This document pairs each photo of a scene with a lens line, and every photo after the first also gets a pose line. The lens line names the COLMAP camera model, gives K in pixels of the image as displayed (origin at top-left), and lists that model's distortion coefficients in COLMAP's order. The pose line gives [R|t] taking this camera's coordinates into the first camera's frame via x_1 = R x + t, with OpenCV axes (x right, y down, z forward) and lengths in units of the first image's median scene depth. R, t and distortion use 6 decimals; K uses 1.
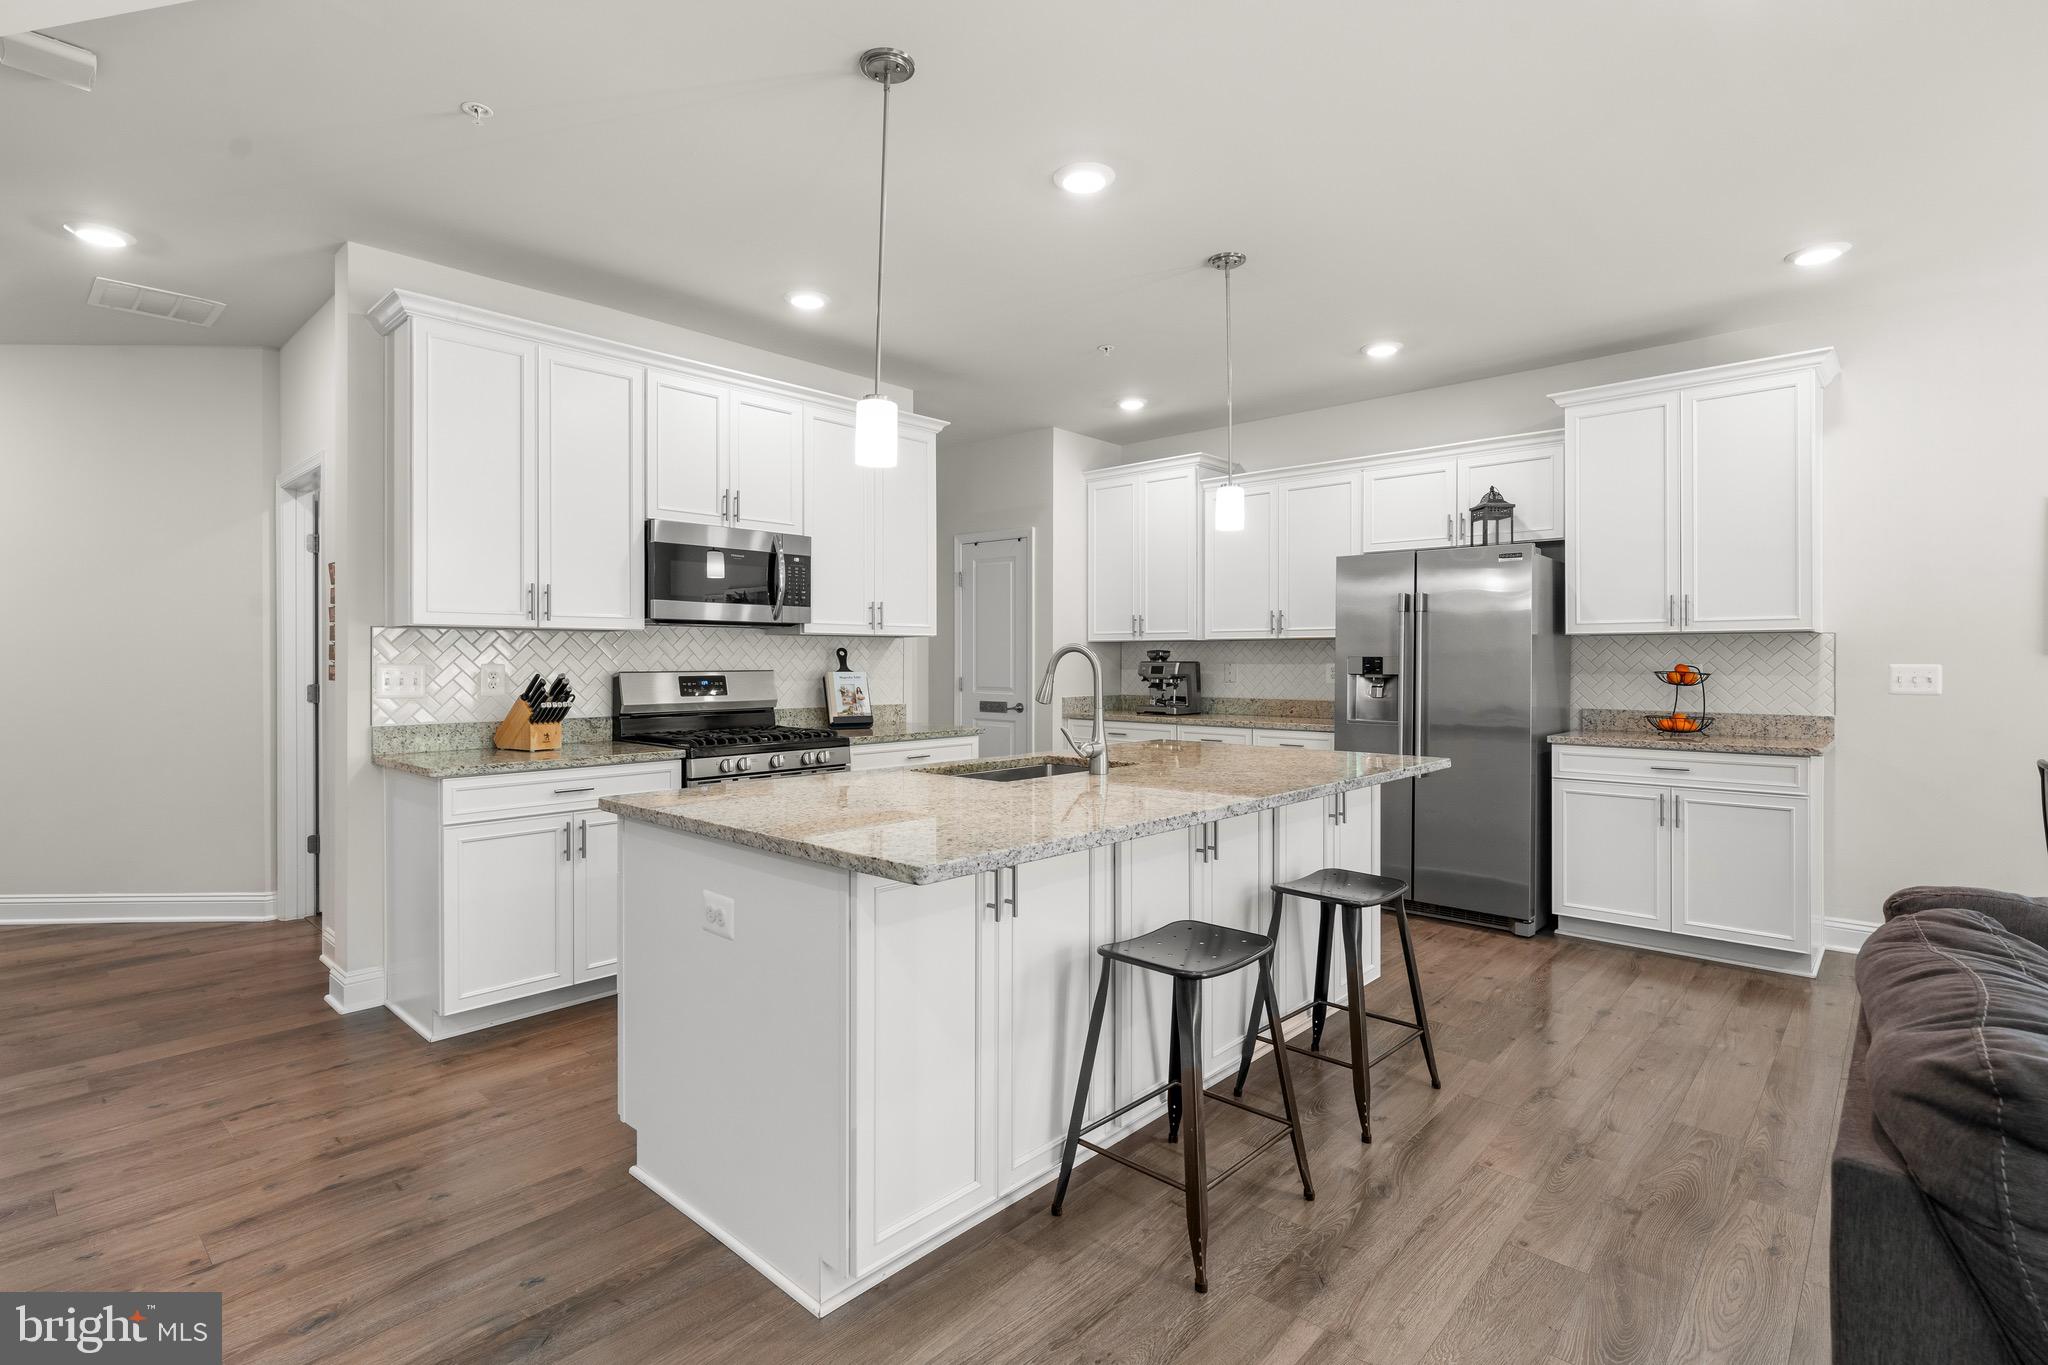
lens RADIAL K [[979.4, 0, 1026.7], [0, 979.4, 659.3], [0, 0, 1]] dist [-0.002743, -0.000194]
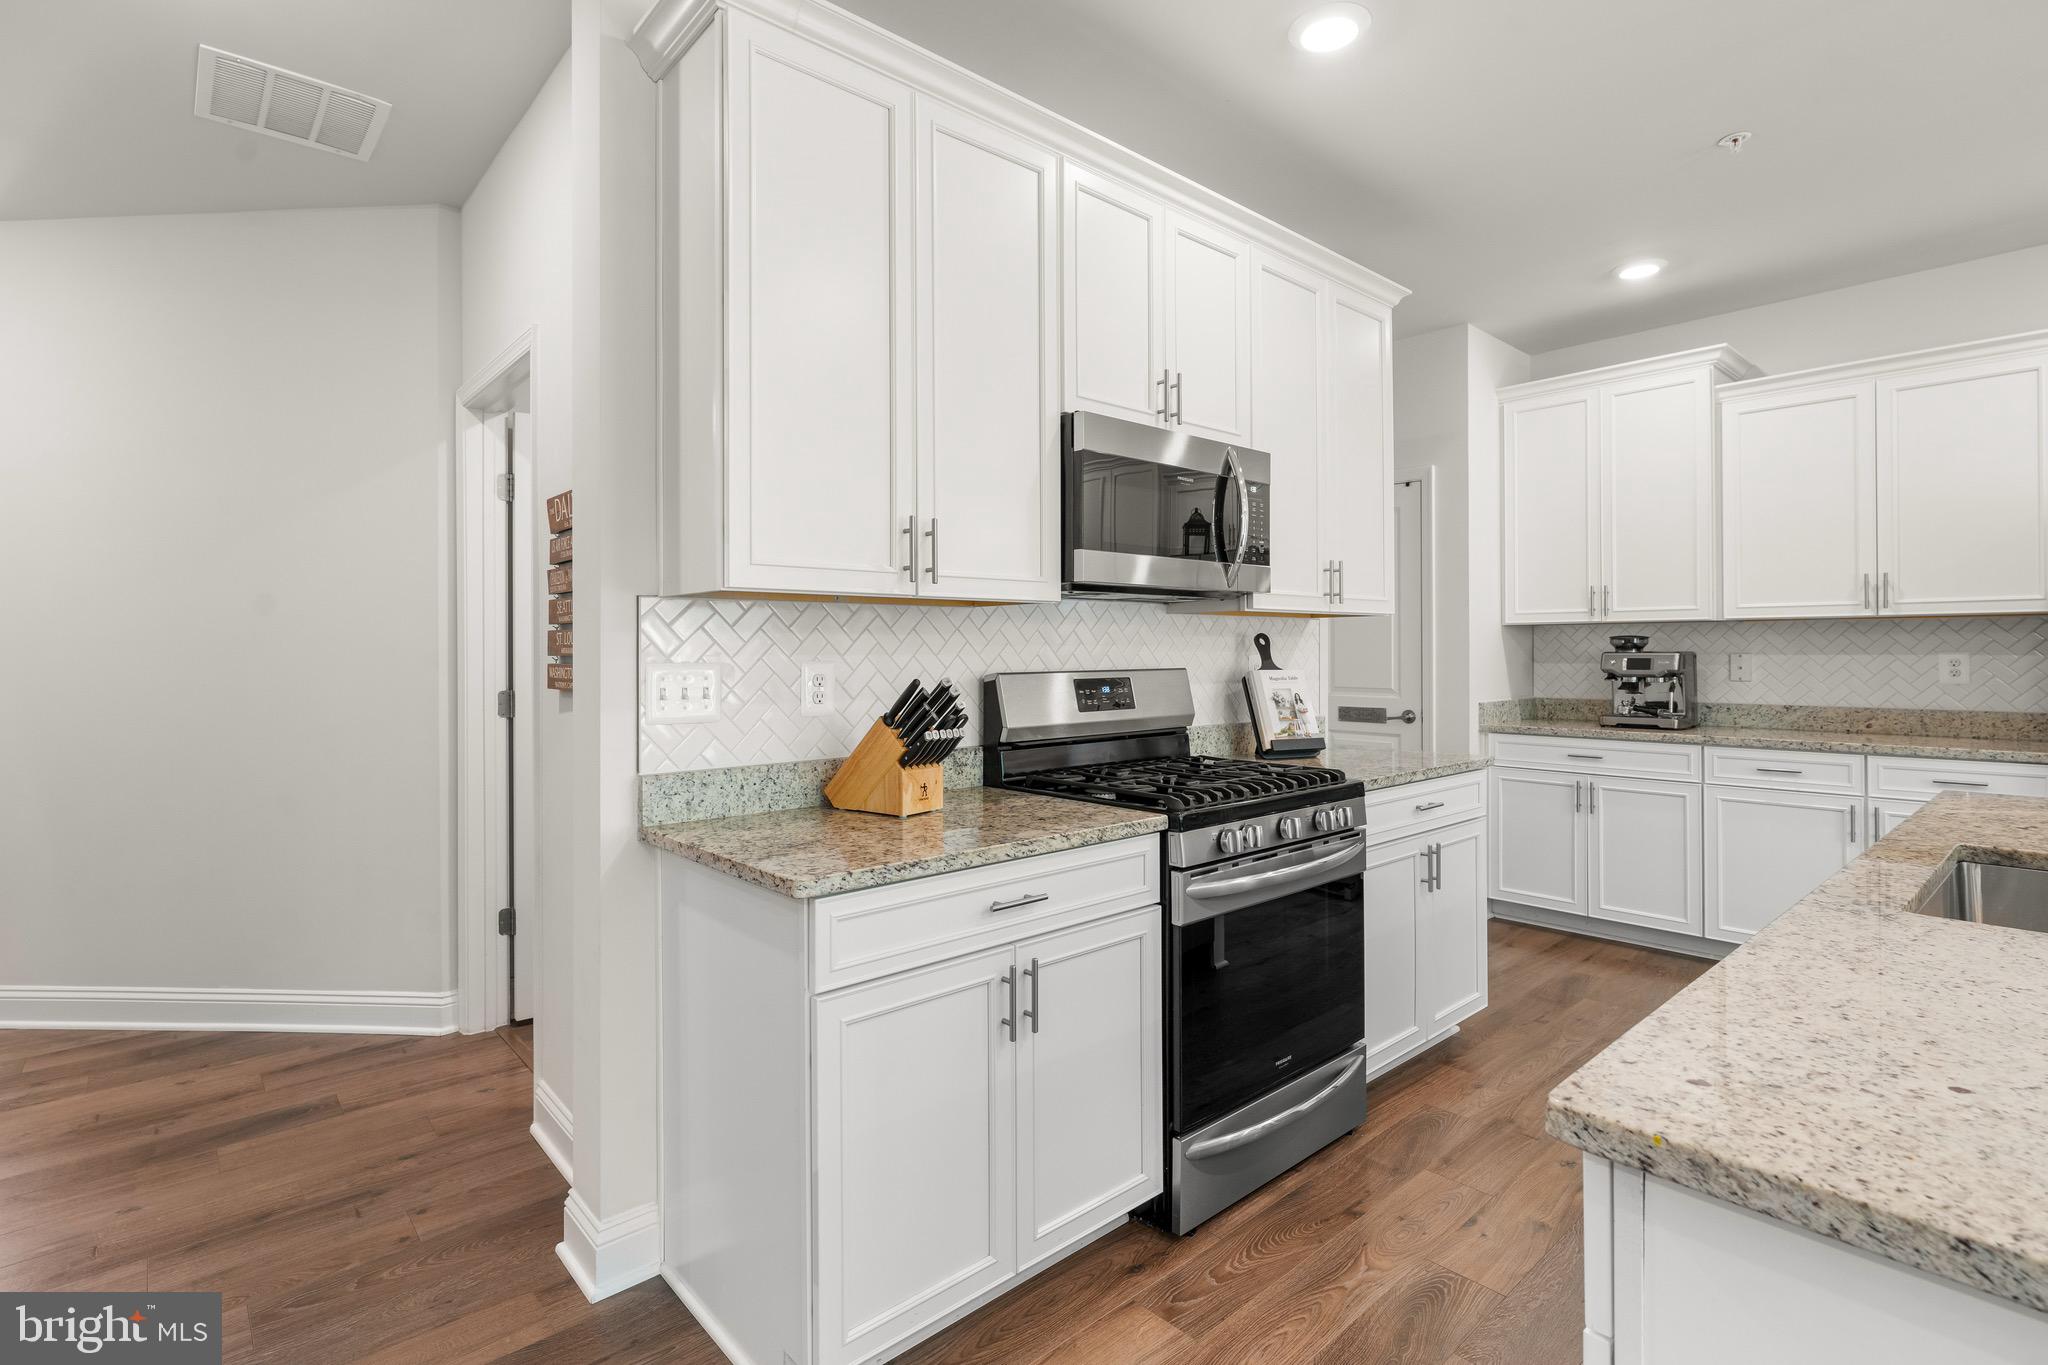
lens RADIAL K [[983.3, 0, 1029.7], [0, 983.3, 643.1], [0, 0, 1]] dist [0.000030, -0.000738]
pose [[0.994963, -0.005627, -0.100081, -0.307443], [0.004883, 0.999959, -0.007683, -0.000824], [0.100120, 0.007156, 0.994950, 0.363776]]
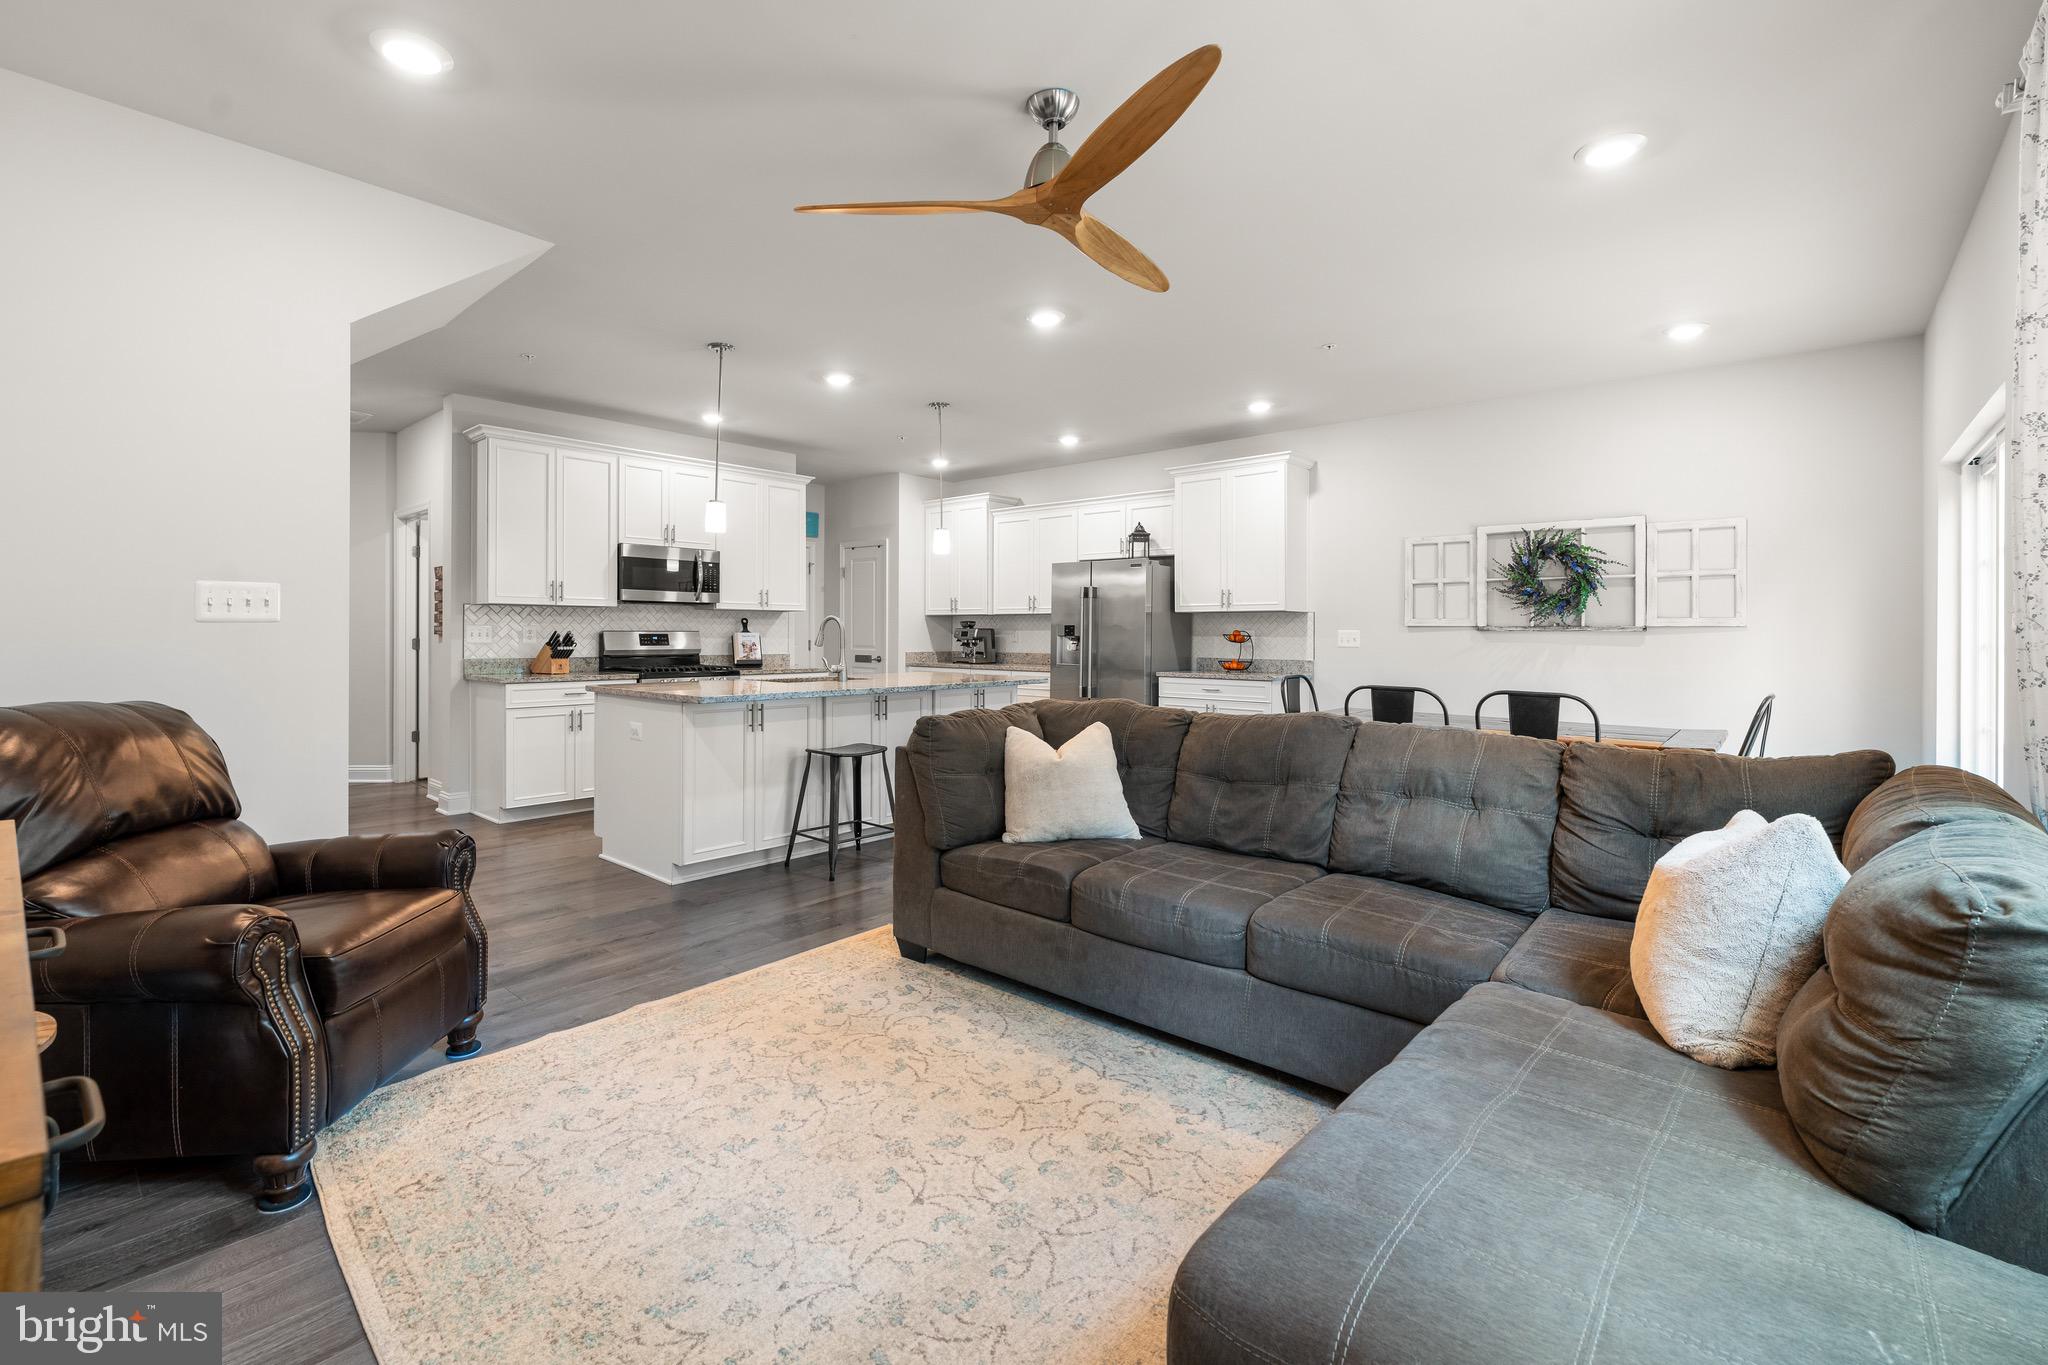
lens RADIAL K [[895.2, 0, 1016.5], [0, 895.2, 633.4], [0, 0, 1]] dist [-0.000516, 0.000015]
pose [[0.999844, 0.005279, 0.016841, 0.260428], [-0.005306, 0.999985, 0.001552, 0.010046], [-0.016832, -0.001641, 0.999857, -0.536976]]
